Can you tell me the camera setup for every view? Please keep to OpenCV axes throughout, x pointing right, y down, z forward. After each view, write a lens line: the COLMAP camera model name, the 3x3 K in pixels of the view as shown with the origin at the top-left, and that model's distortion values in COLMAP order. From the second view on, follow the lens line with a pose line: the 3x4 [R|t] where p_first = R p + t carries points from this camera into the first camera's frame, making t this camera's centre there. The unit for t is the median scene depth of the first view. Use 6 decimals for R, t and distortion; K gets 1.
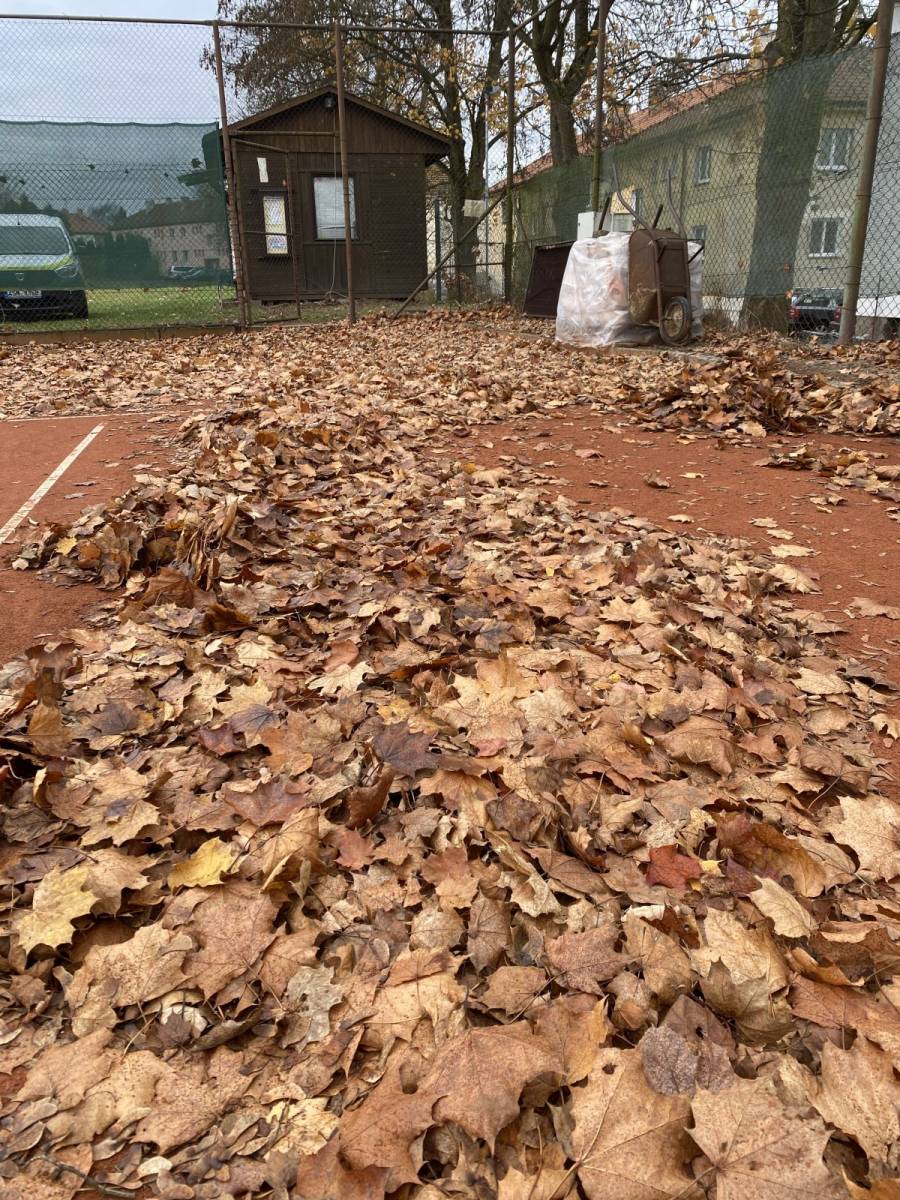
lens RADIAL K [[919.1, 0, 448.1], [0, 919.1, 585.7], [0, 0, 1]] dist [0.080391, -0.124288]
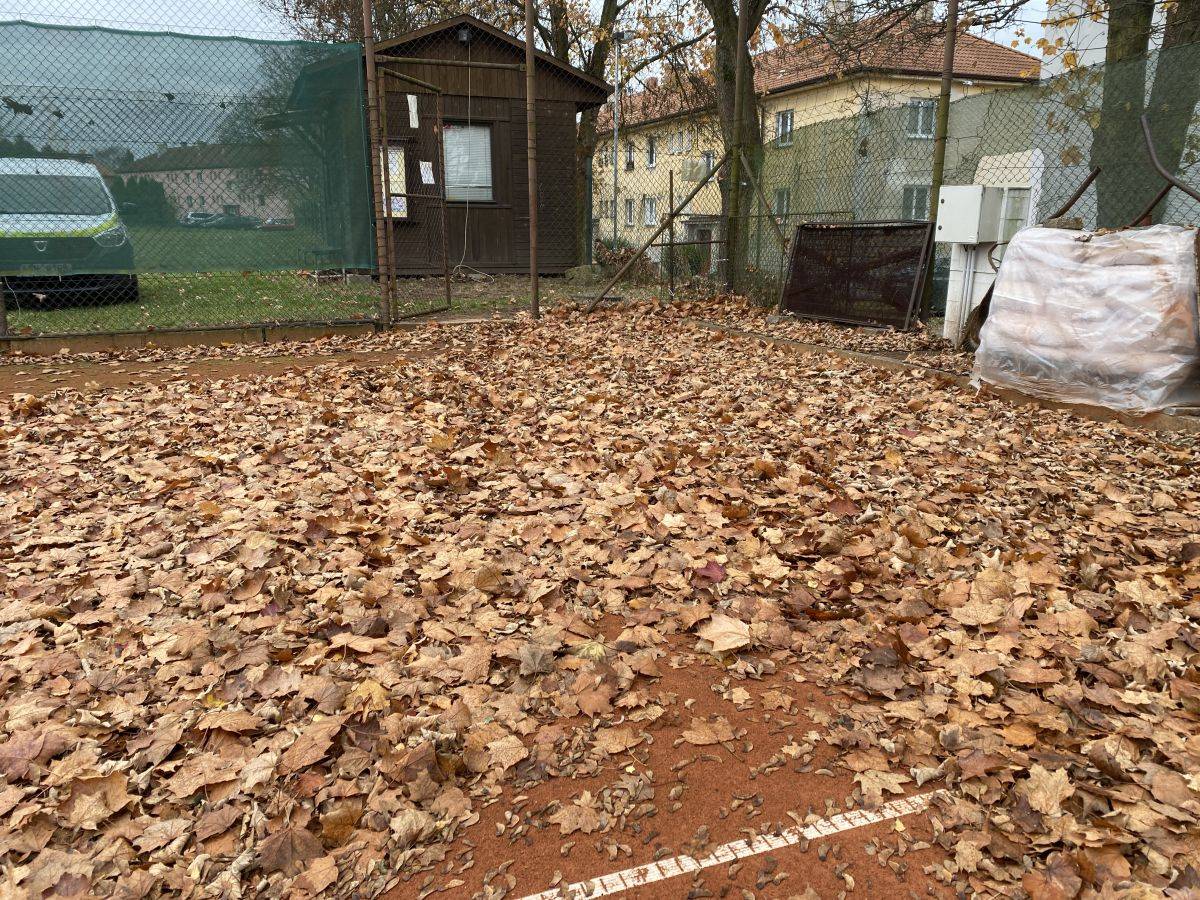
lens RADIAL K [[919.1, 0, 595.7], [0, 919.1, 430.2], [0, 0, 1]] dist [0.080391, -0.124288]
pose [[0.990050, -0.010106, 0.140352, -0.154560], [0.024857, 0.994293, -0.103747, -0.116862], [-0.138502, 0.106204, 0.984651, 0.282880]]
